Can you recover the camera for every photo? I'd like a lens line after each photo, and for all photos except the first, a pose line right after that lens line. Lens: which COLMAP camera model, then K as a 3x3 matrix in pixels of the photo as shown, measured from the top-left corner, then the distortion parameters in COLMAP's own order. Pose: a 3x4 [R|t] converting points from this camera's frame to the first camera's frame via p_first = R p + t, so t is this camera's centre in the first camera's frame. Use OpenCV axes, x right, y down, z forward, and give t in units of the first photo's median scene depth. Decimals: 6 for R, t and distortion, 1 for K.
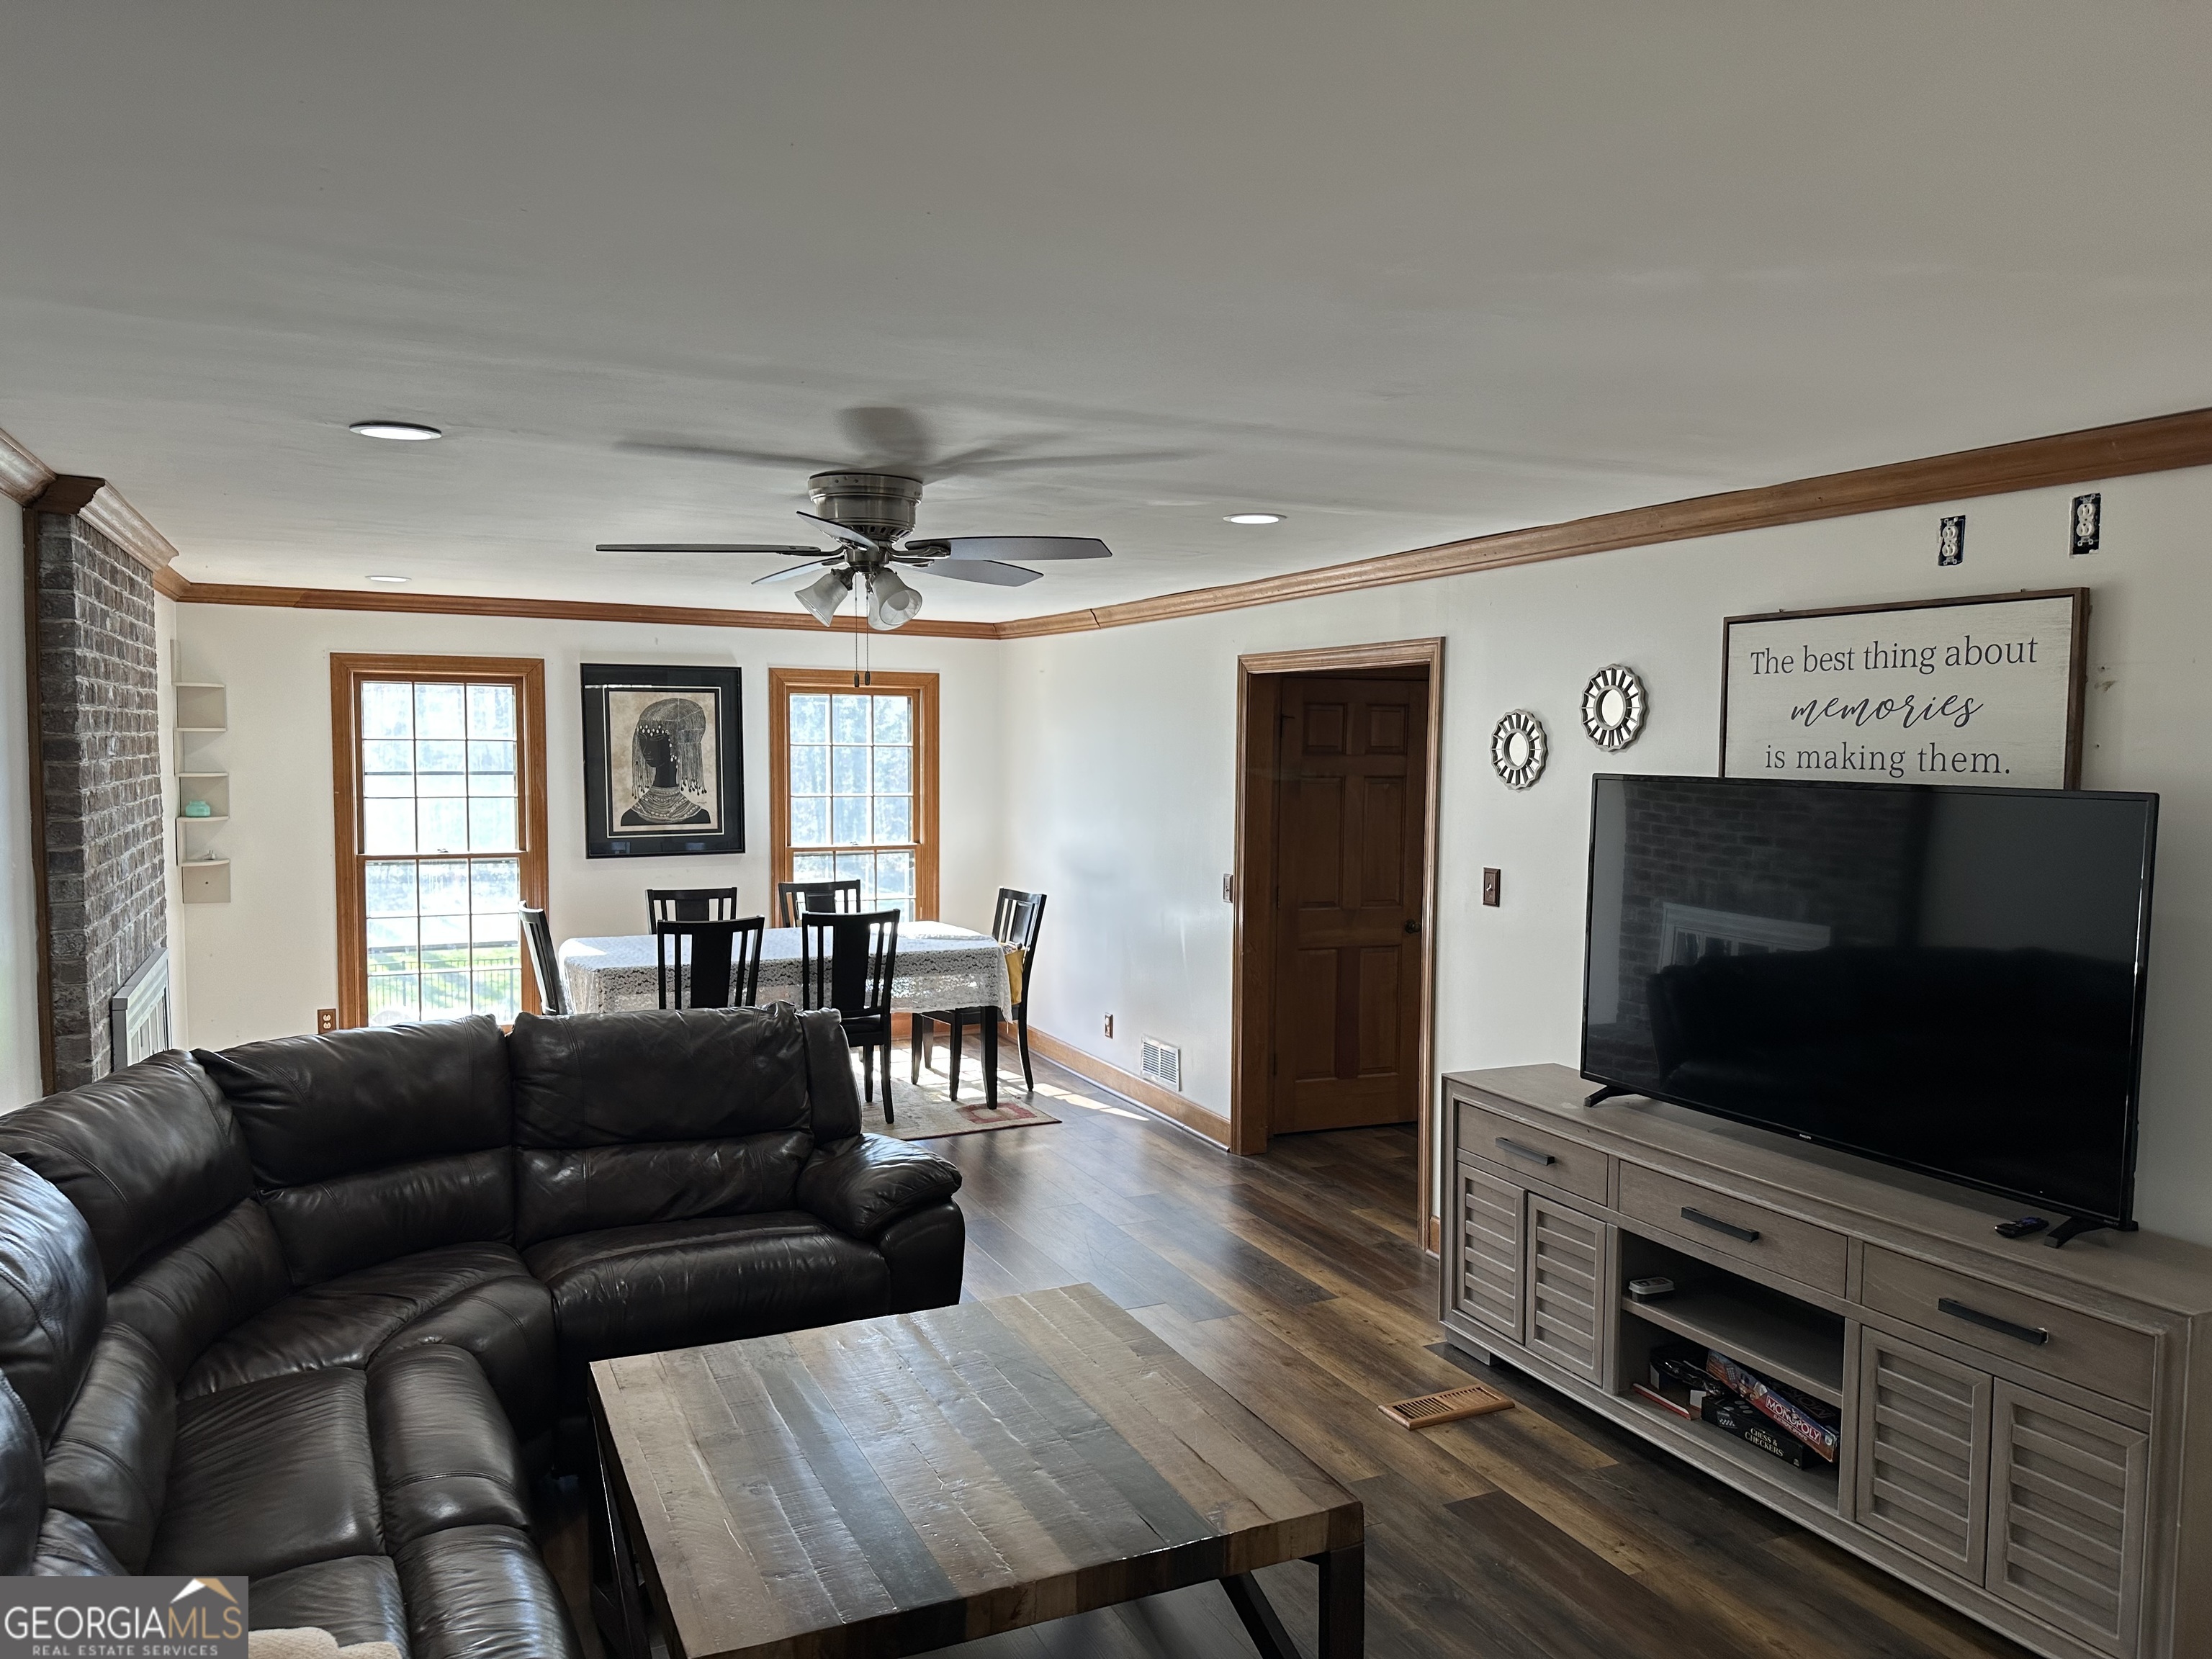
lens RADIAL K [[1535.4, 0, 1107.1], [0, 1535.4, 823.0], [0, 0, 1]] dist [0.080709, -0.094603]
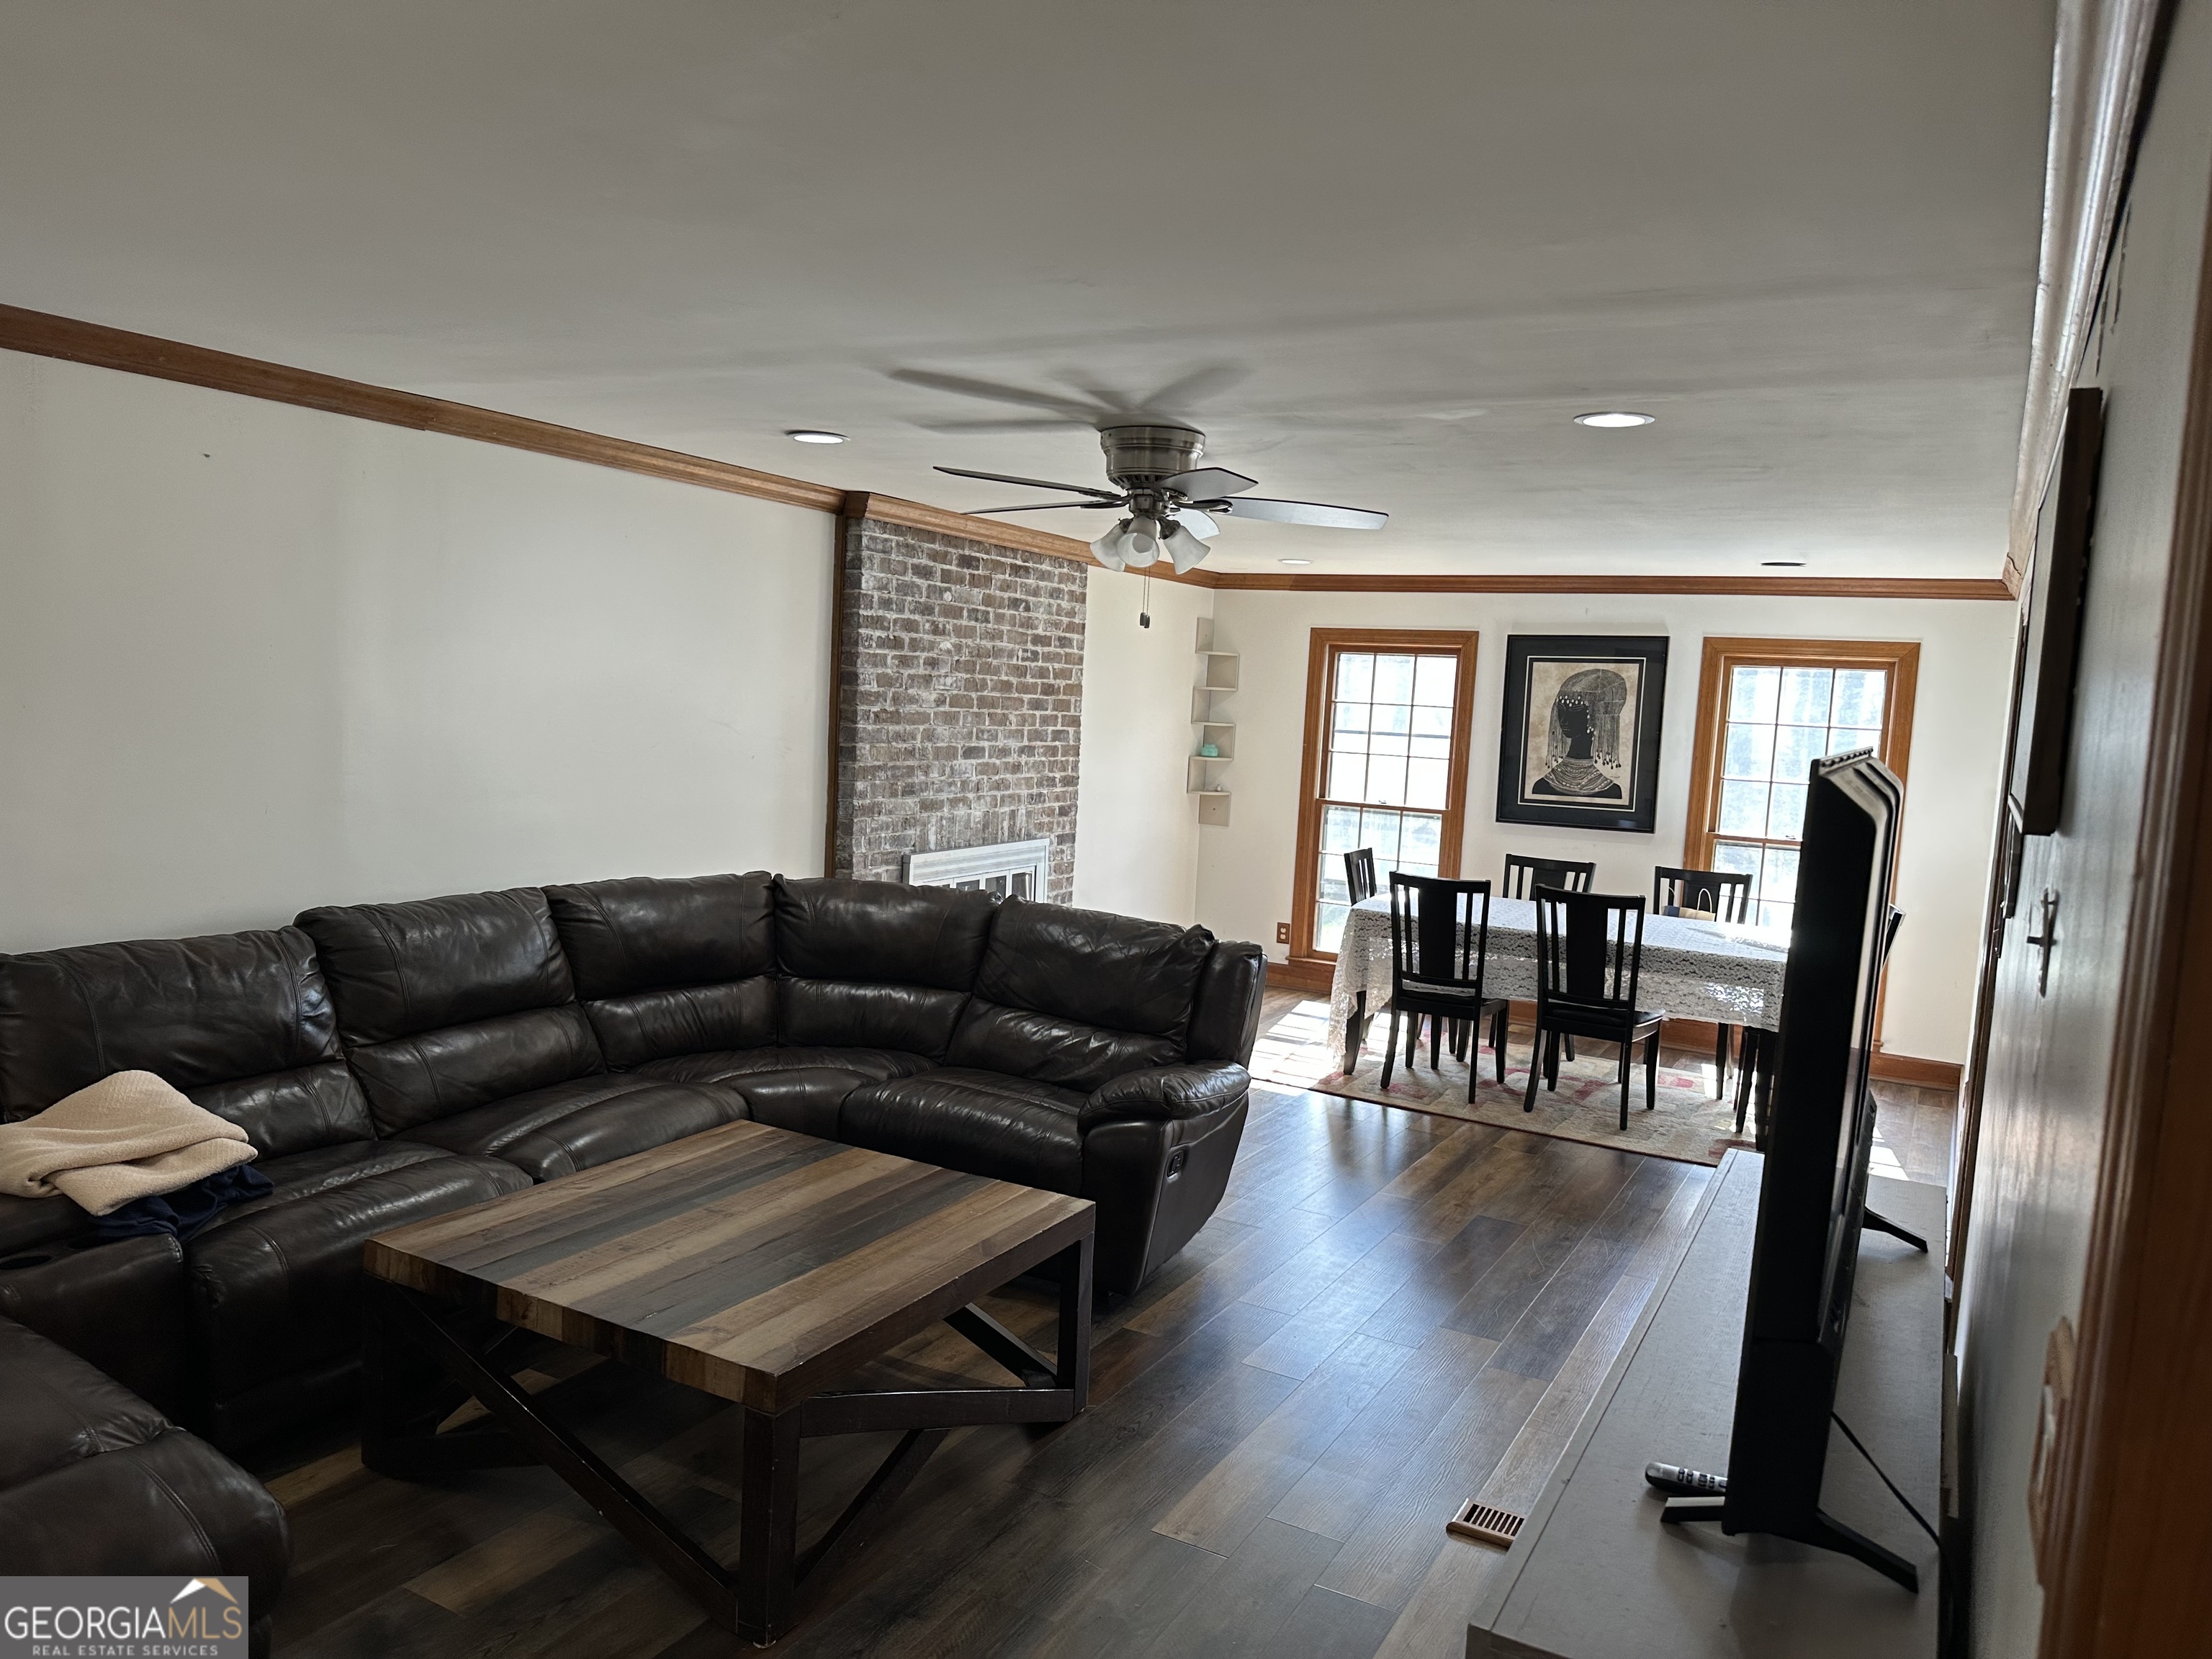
lens RADIAL K [[1535.4, 0, 1126.7], [0, 1535.4, 830.7], [0, 0, 1]] dist [0.080709, -0.094603]
pose [[0.578589, 0.093286, -0.810267, 0.374383], [-0.091638, 0.994583, 0.049070, 0.000866], [0.810455, 0.045860, 0.584003, 0.196278]]
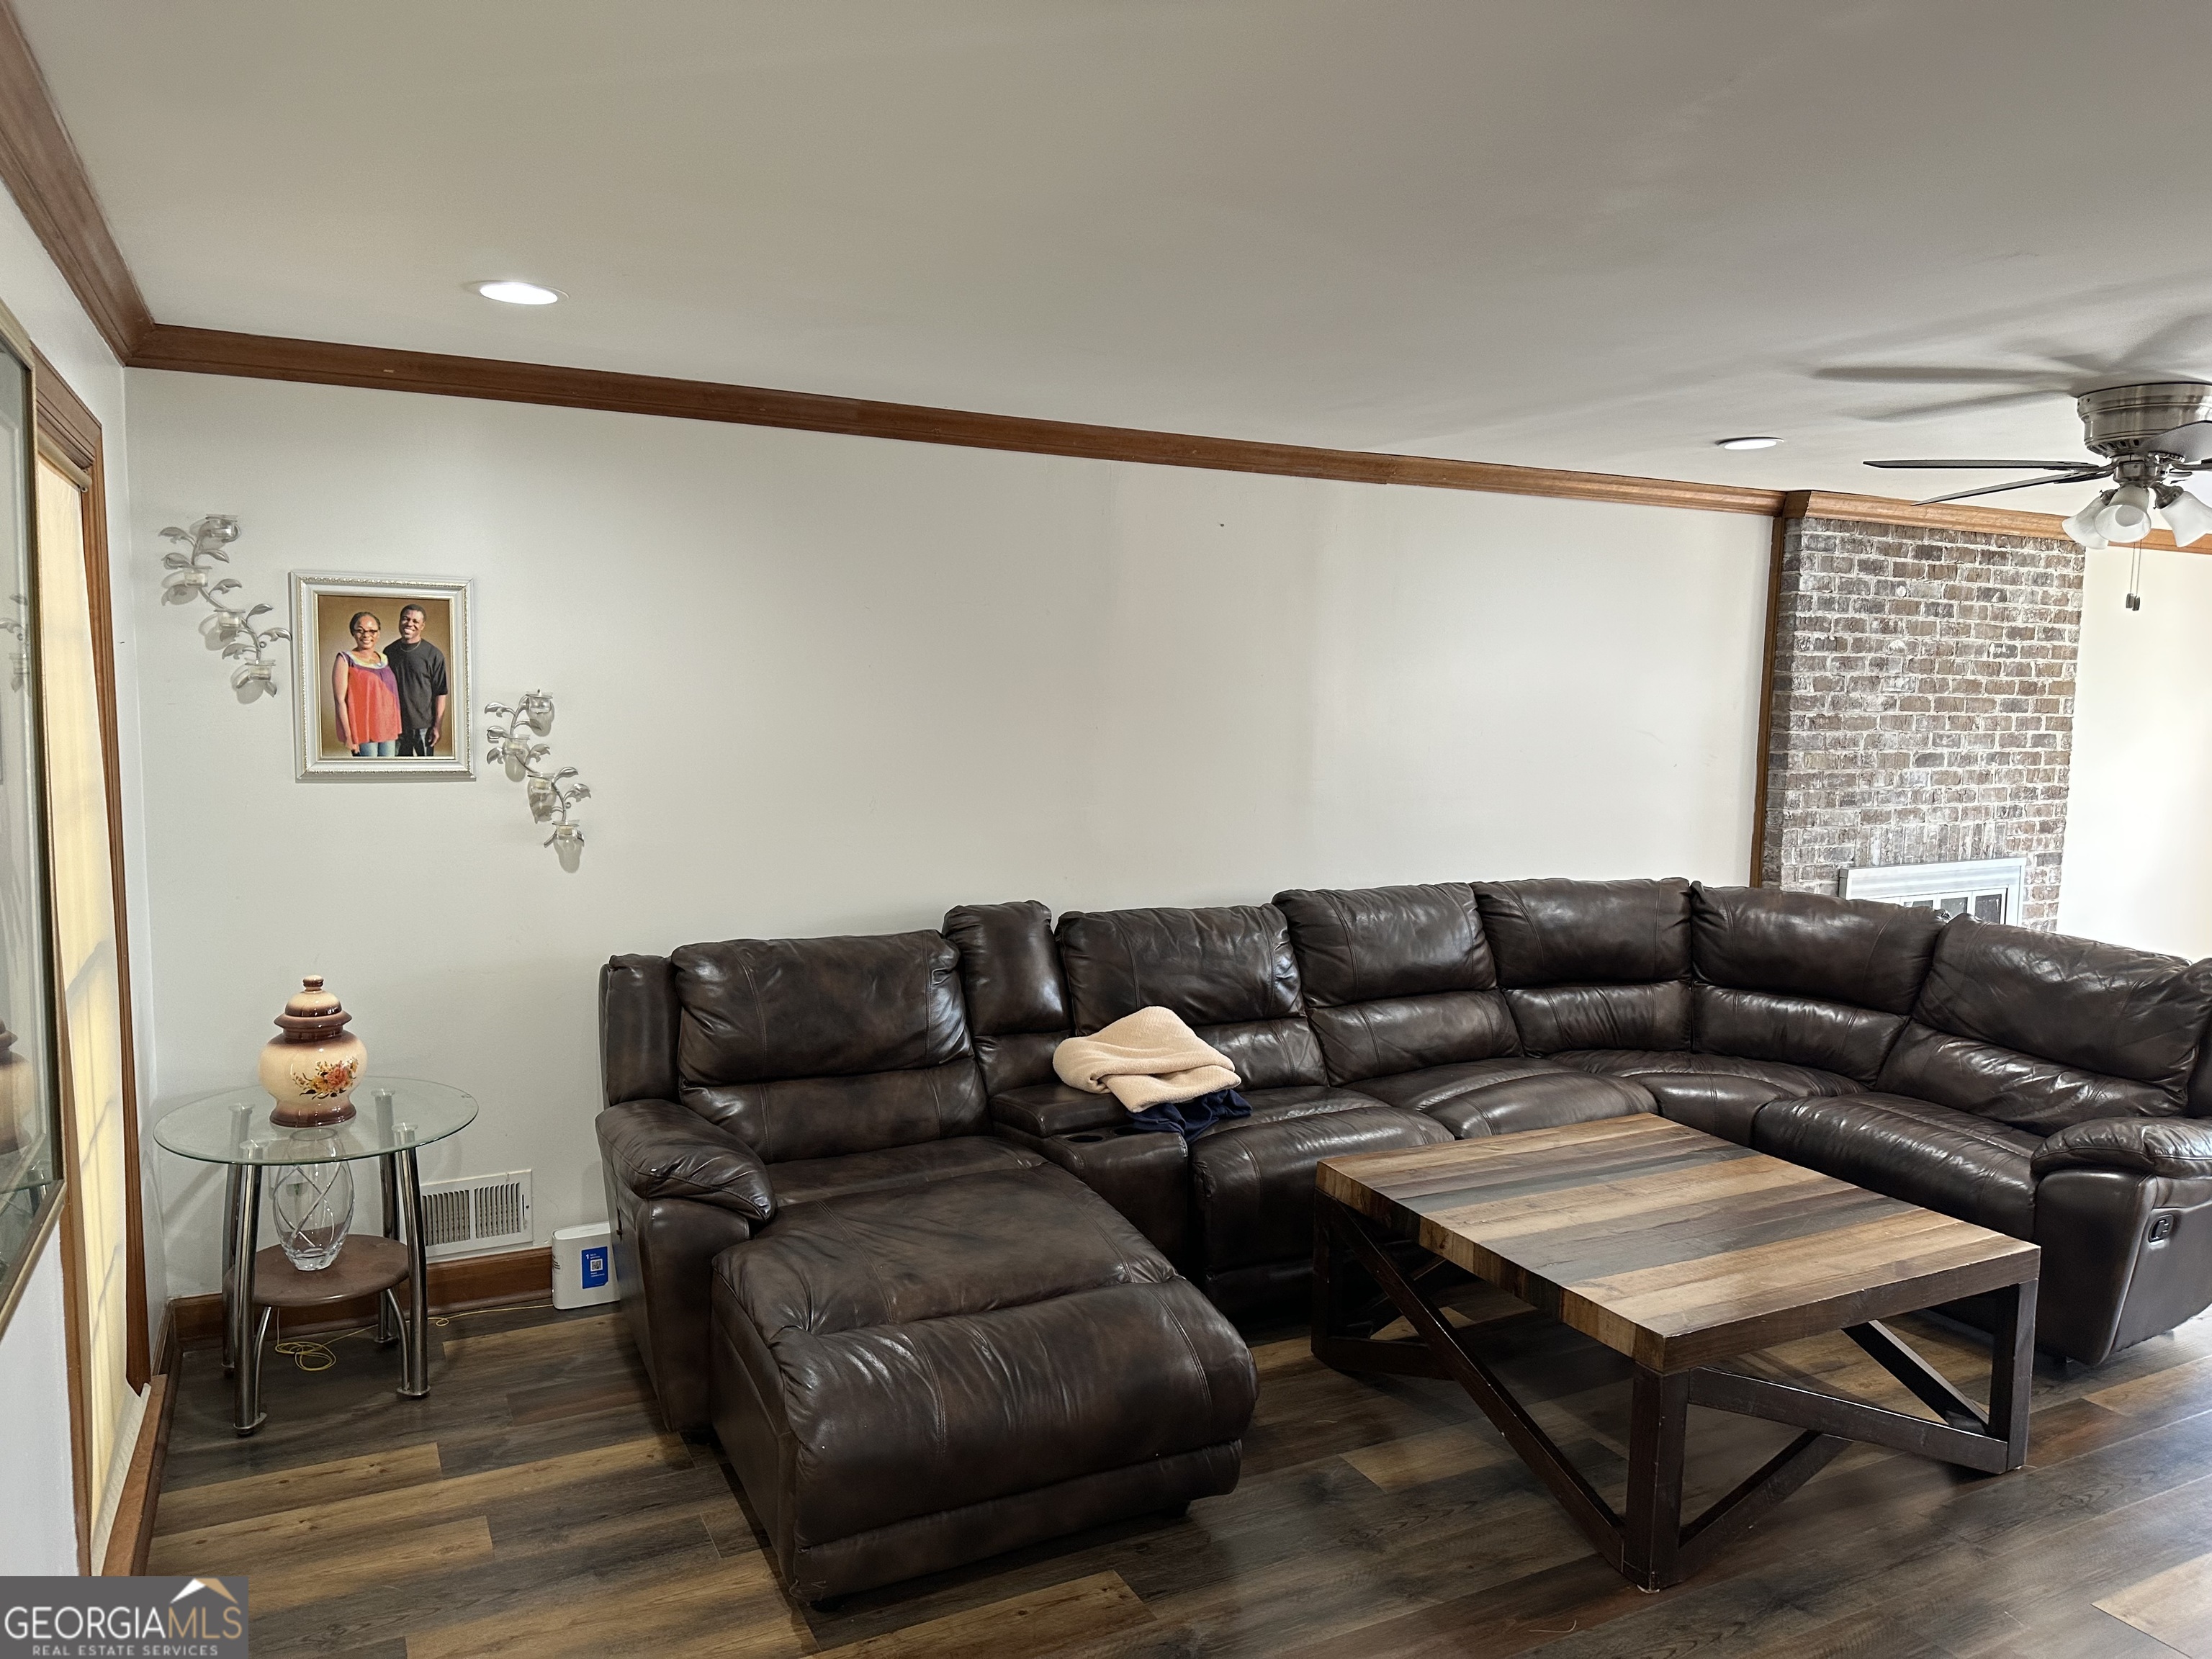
lens RADIAL K [[1535.4, 0, 1086.9], [0, 1535.4, 822.5], [0, 0, 1]] dist [0.080709, -0.094603]
pose [[0.005666, 0.085921, -0.996286, 0.417448], [-0.077970, 0.993307, 0.085221, 0.004702], [0.996940, 0.077198, 0.012328, 0.190692]]
